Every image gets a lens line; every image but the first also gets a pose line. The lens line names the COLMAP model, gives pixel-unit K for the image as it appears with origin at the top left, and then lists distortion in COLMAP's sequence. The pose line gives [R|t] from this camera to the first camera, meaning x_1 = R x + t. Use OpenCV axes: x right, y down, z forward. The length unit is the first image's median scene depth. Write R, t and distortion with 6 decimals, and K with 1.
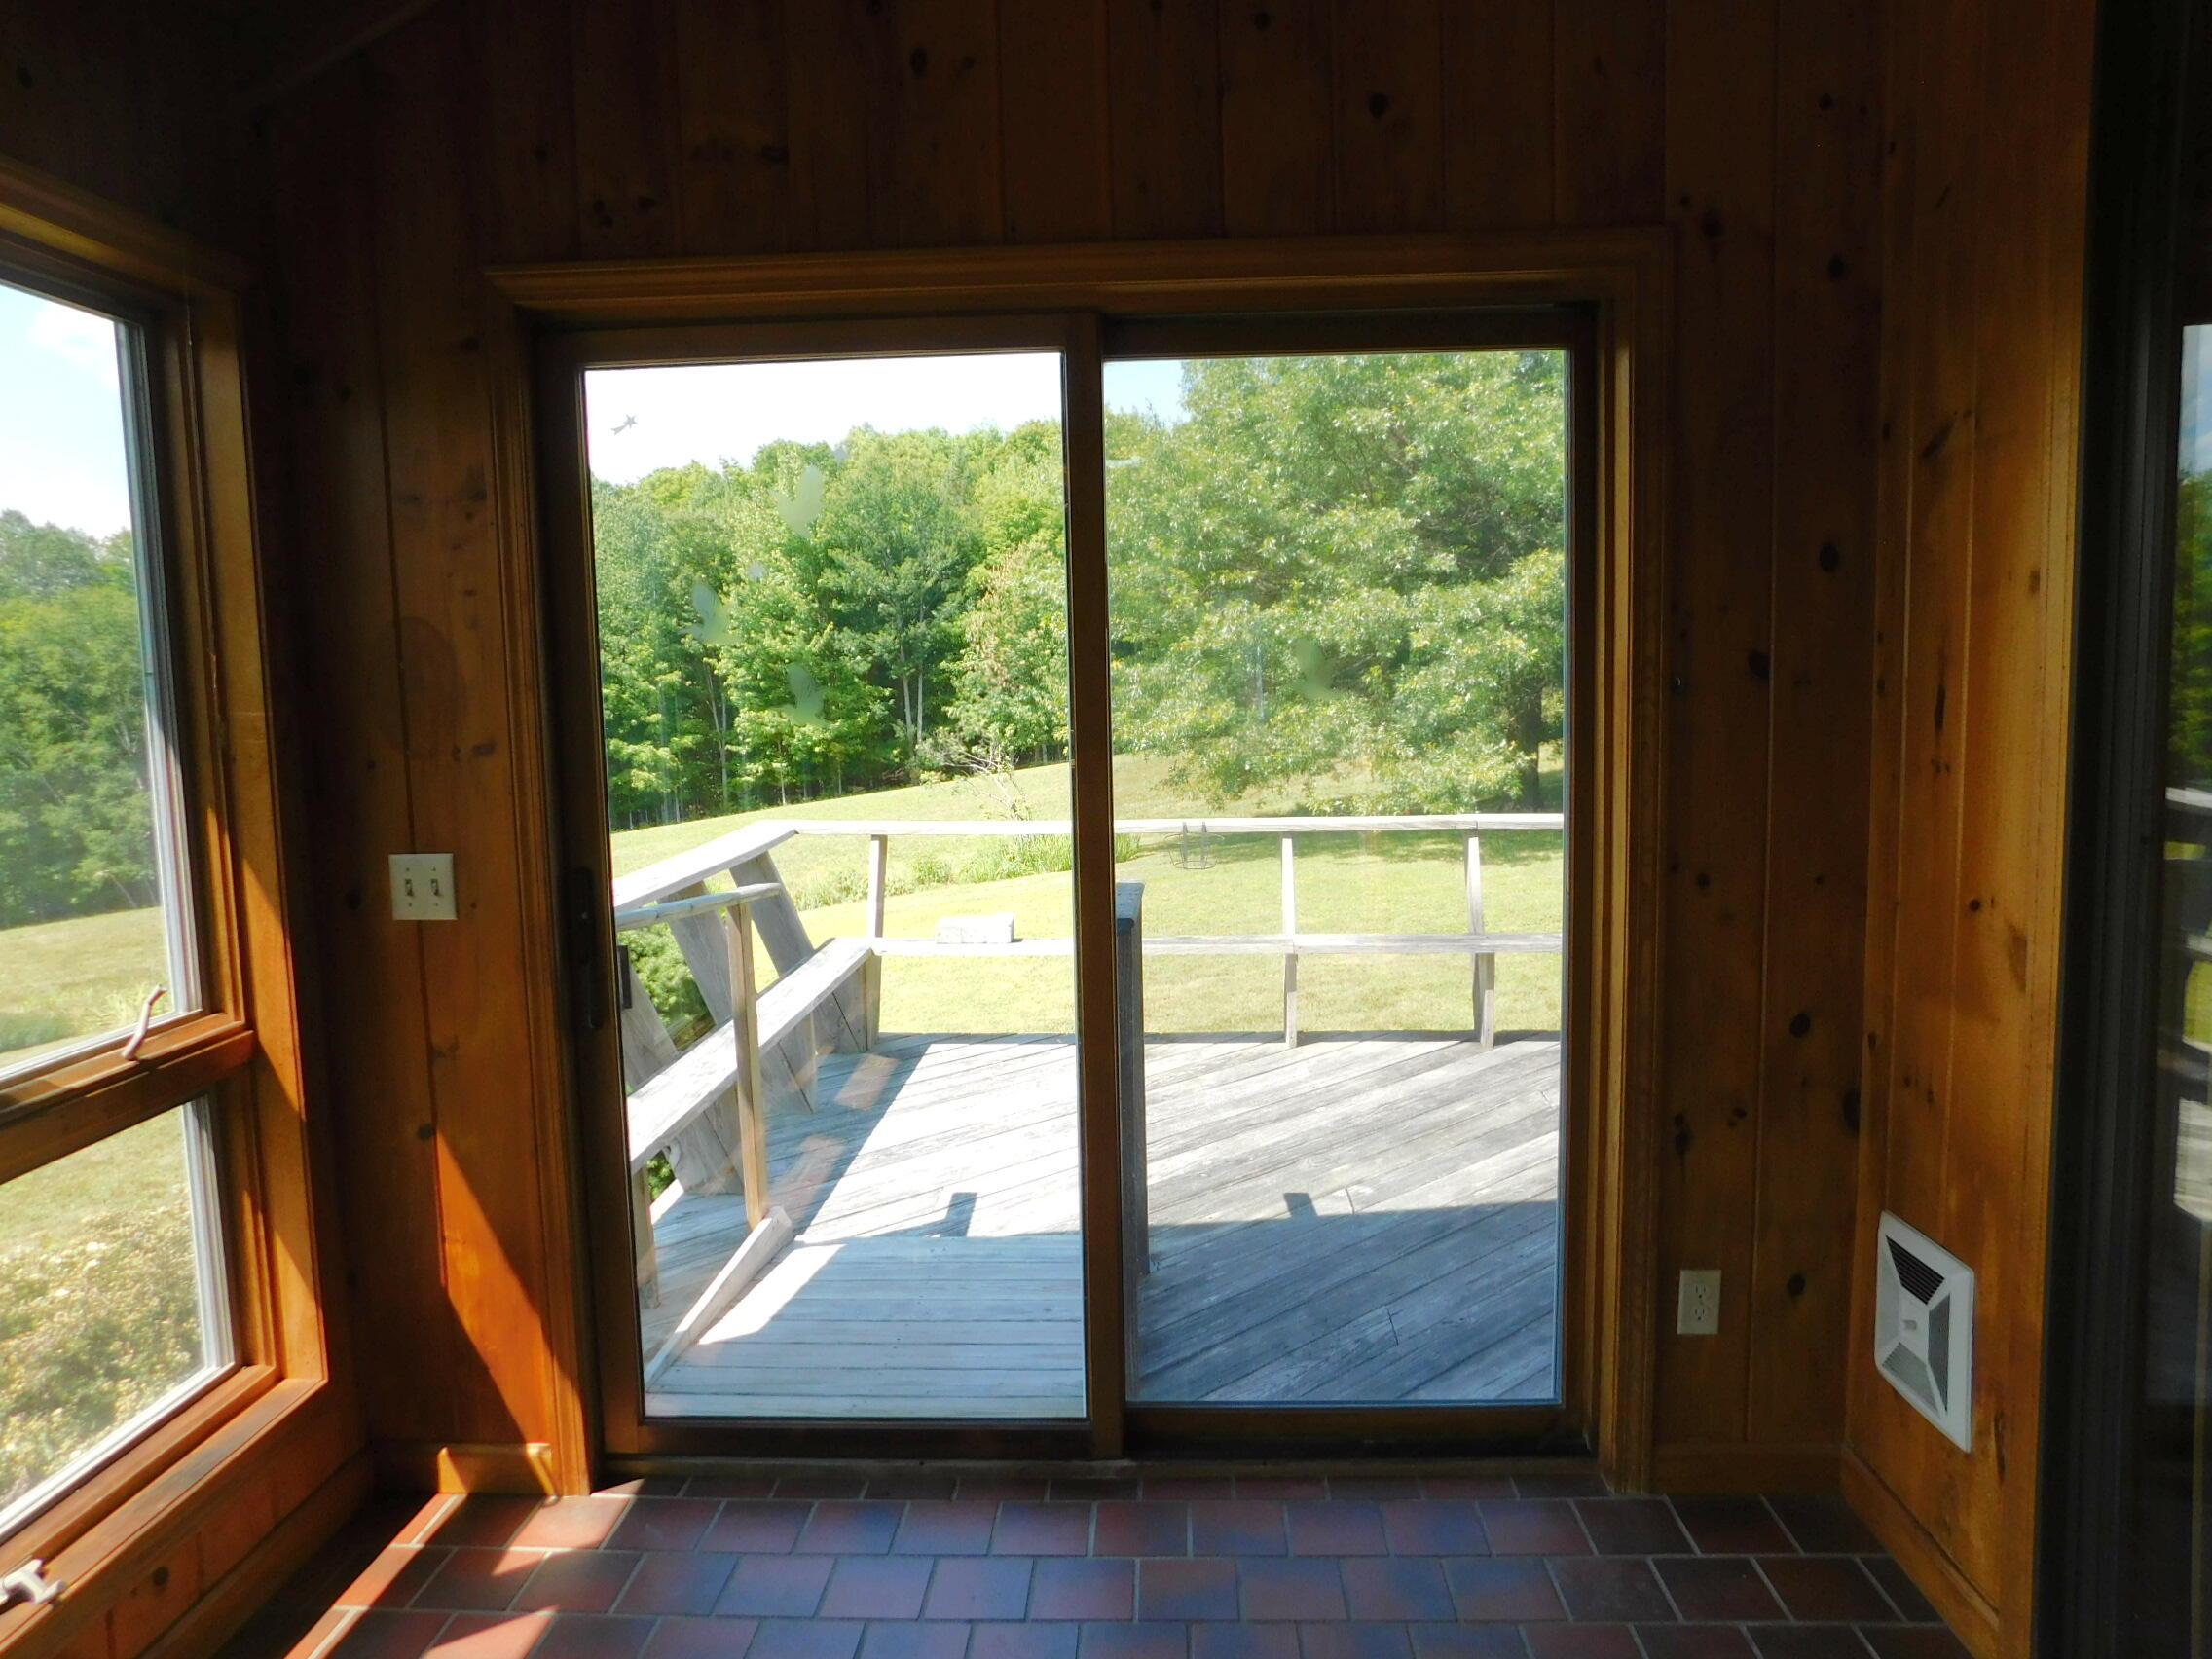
lens RADIAL K [[1490.0, 0, 1123.4], [0, 1490.0, 825.9], [0, 0, 1]] dist [-0.024831, 0.004943]
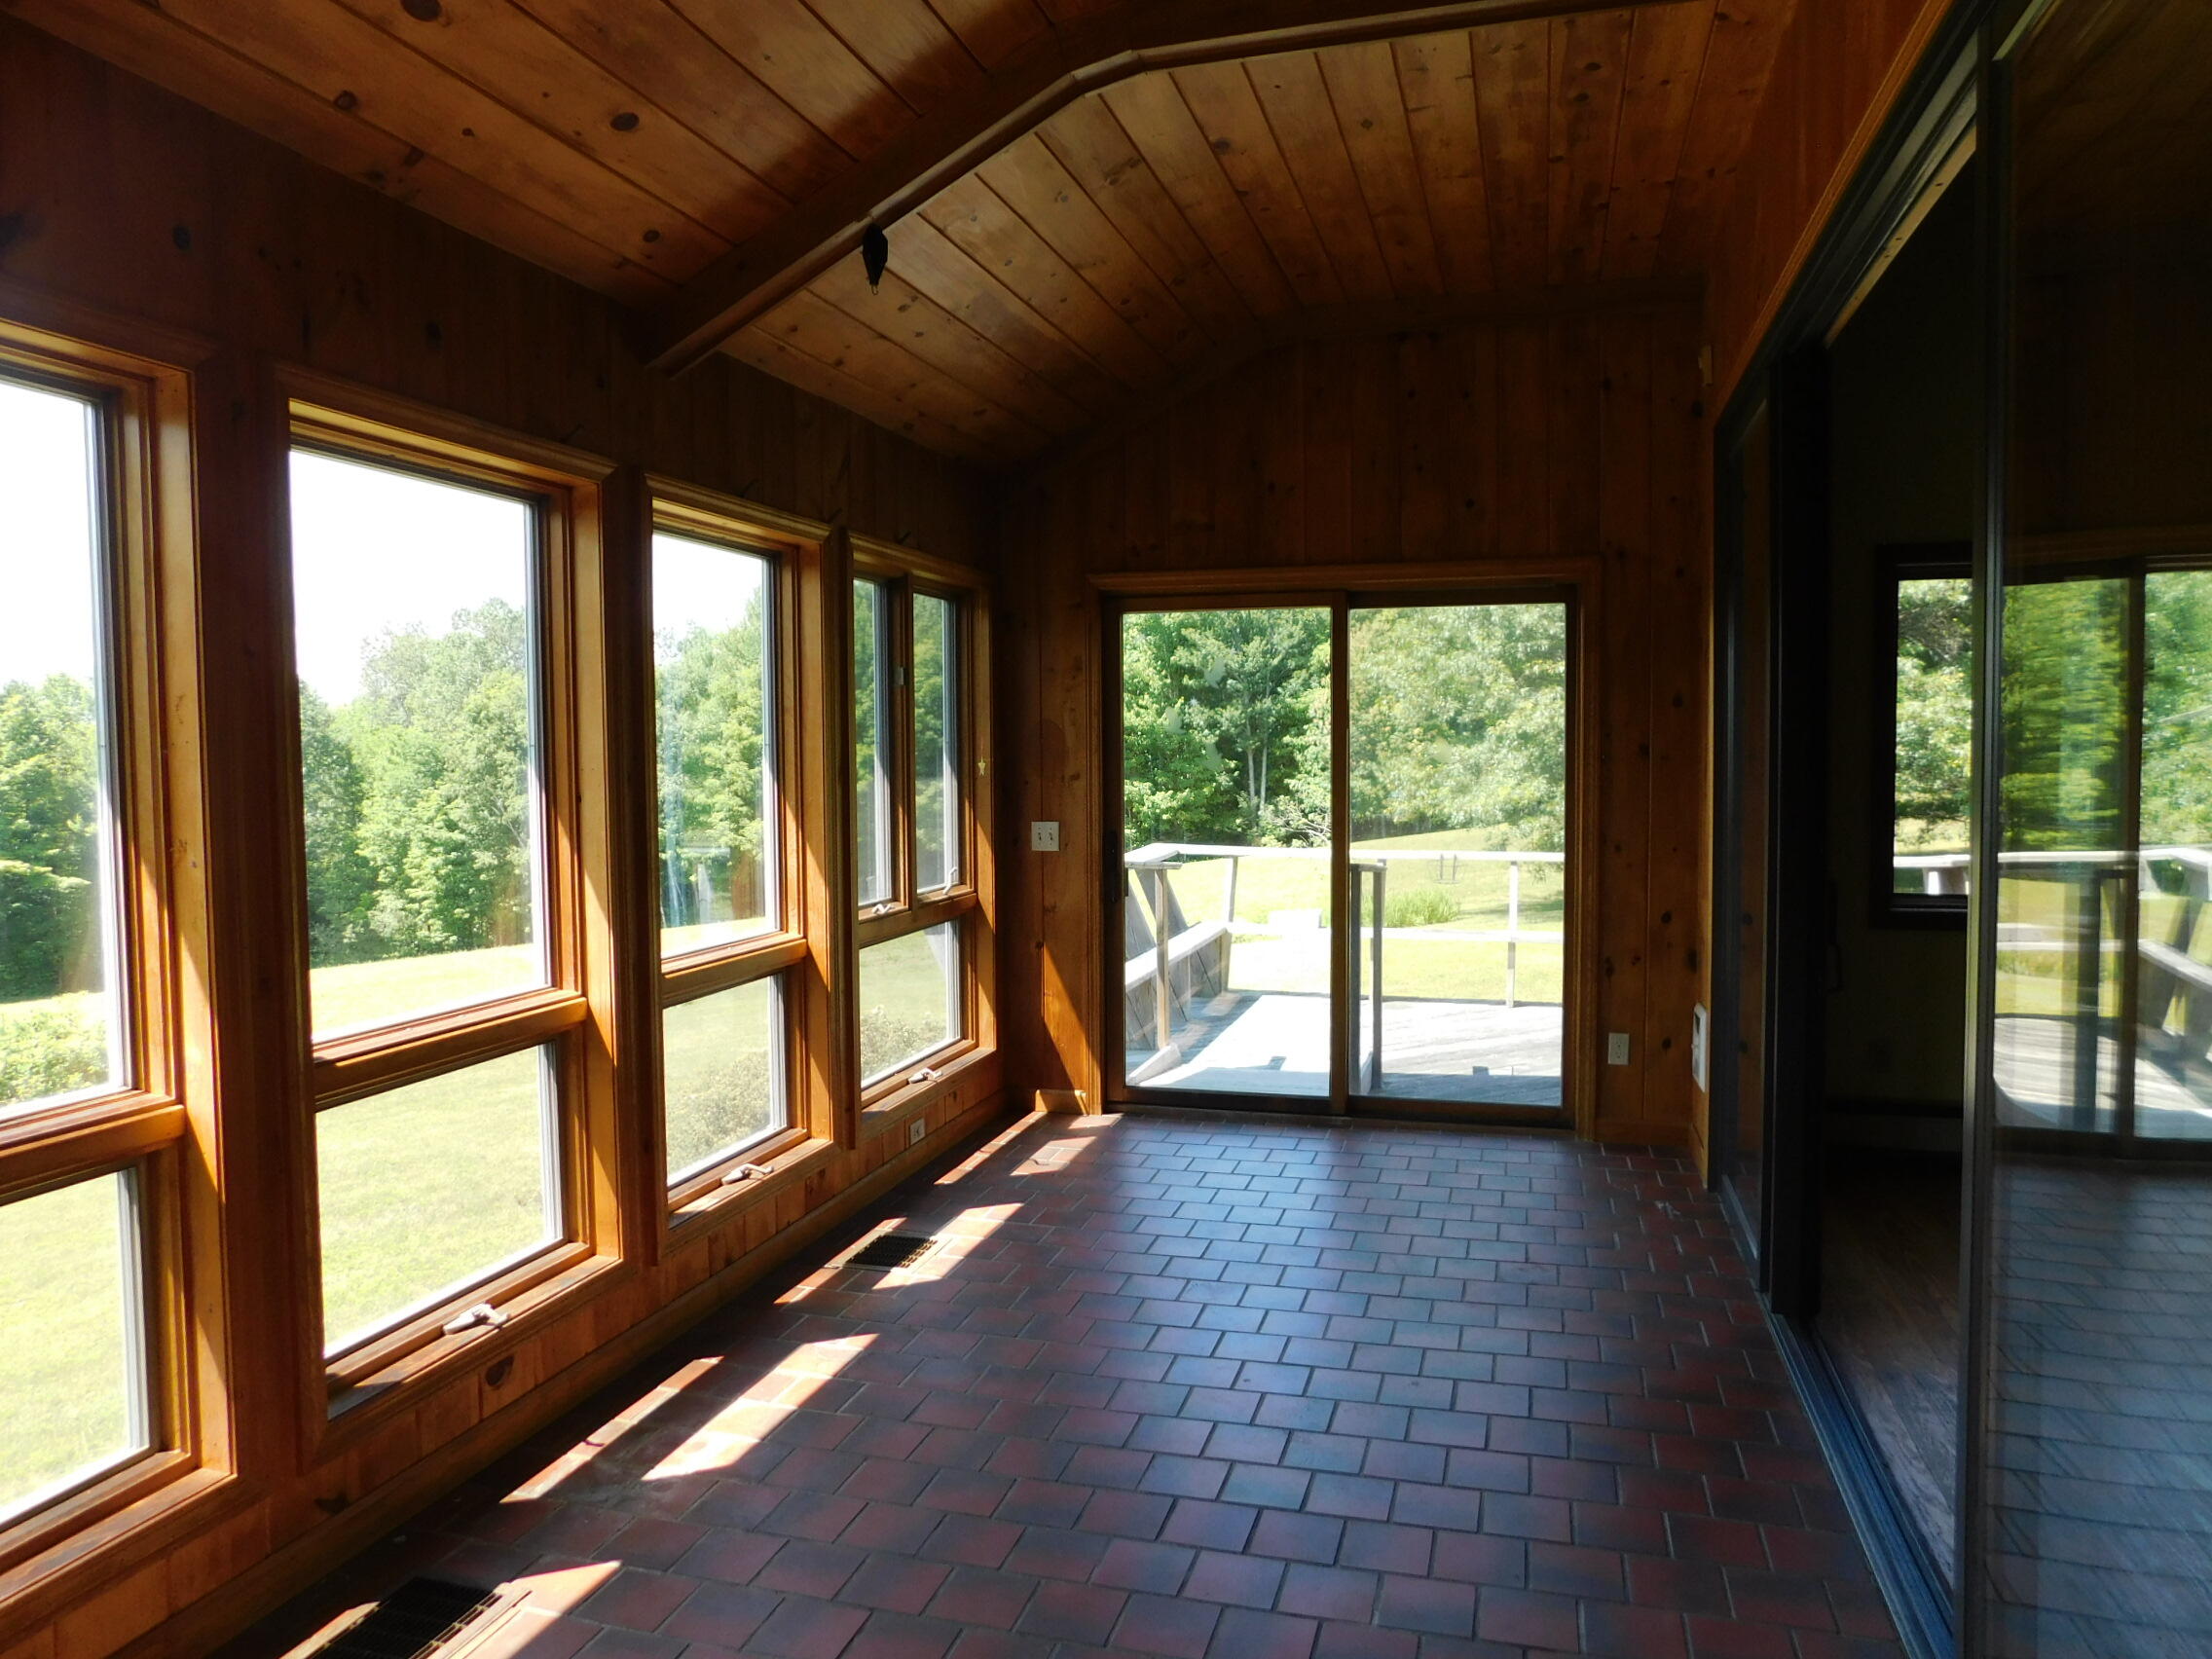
lens RADIAL K [[1490.0, 0, 1123.4], [0, 1490.0, 825.9], [0, 0, 1]] dist [-0.024831, 0.004943]
pose [[0.973711, 0.027393, -0.226132, 0.016755], [-0.038537, 0.998243, -0.045014, 0.012341], [0.224501, 0.052545, 0.973056, -0.121762]]
